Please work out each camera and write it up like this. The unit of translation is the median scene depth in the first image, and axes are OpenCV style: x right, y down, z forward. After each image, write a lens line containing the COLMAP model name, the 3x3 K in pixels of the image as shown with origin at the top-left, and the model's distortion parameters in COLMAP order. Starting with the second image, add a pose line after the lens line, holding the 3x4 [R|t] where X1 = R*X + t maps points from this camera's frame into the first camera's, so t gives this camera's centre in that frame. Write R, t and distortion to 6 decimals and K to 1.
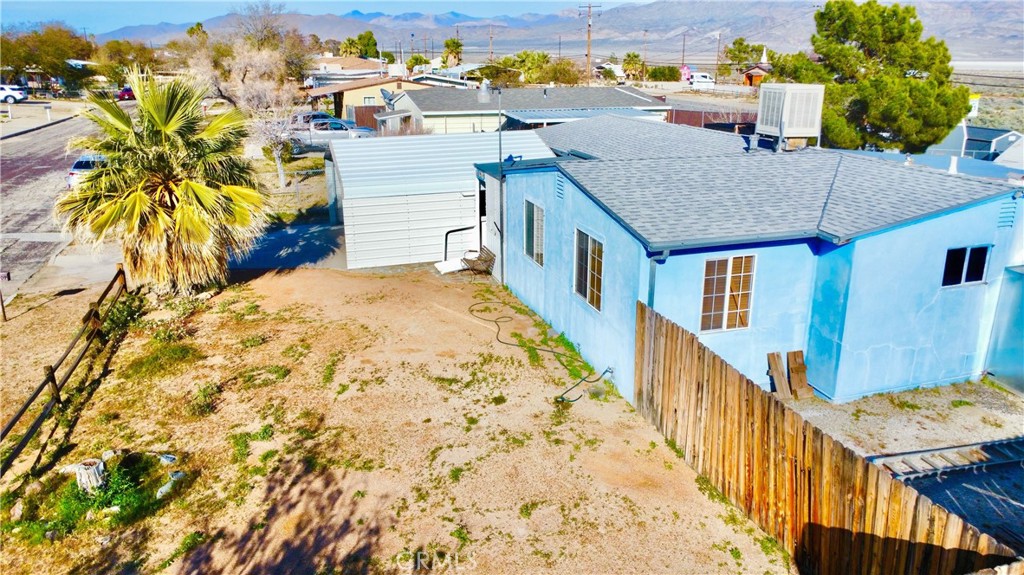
lens RADIAL K [[746.1, 0, 513.8], [0, 746.1, 285.8], [0, 0, 1]] dist [-0.035769, -0.003499]
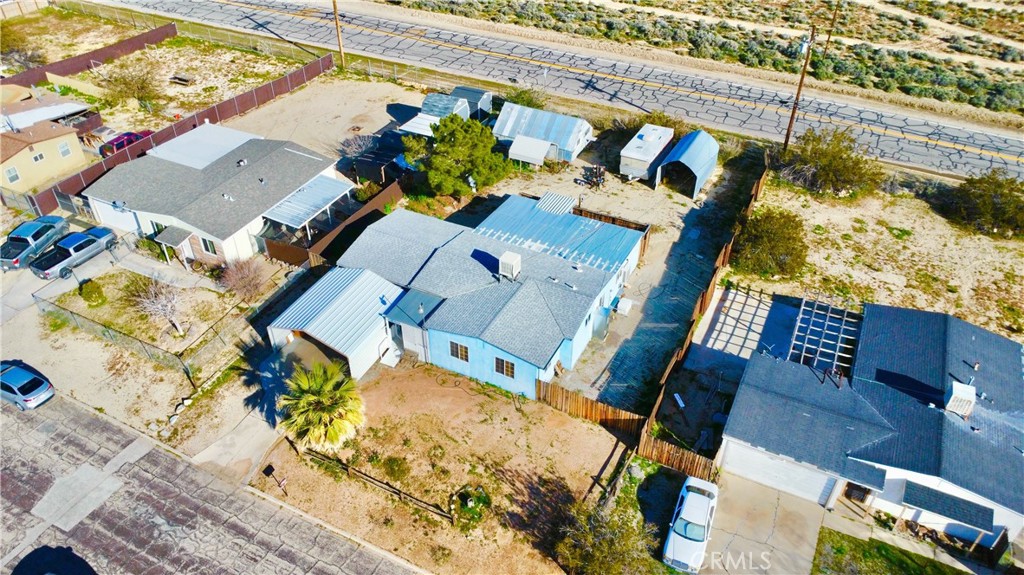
lens RADIAL K [[746.1, 0, 511.5], [0, 746.1, 287.8], [0, 0, 1]] dist [-0.035769, -0.003499]
pose [[0.693320, -0.436761, 0.573191, -1.720444], [0.205193, 0.882127, 0.423966, -1.844571], [-0.690799, -0.176329, 0.701216, -1.310821]]
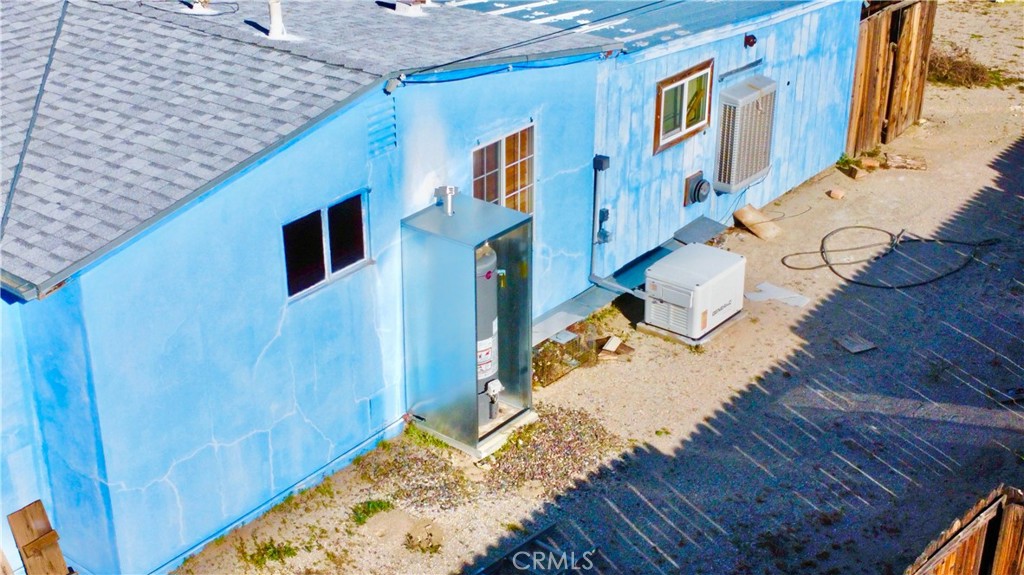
lens RADIAL K [[1490.8, 0, 511.4], [0, 1490.8, 288.2], [0, 0, 1]] dist [-0.011357, 0.000000]
pose [[0.820035, -0.241329, 0.518945, 0.188655], [0.168498, 0.968364, 0.184065, -0.160703], [-0.546948, -0.063498, 0.834755, 0.093546]]
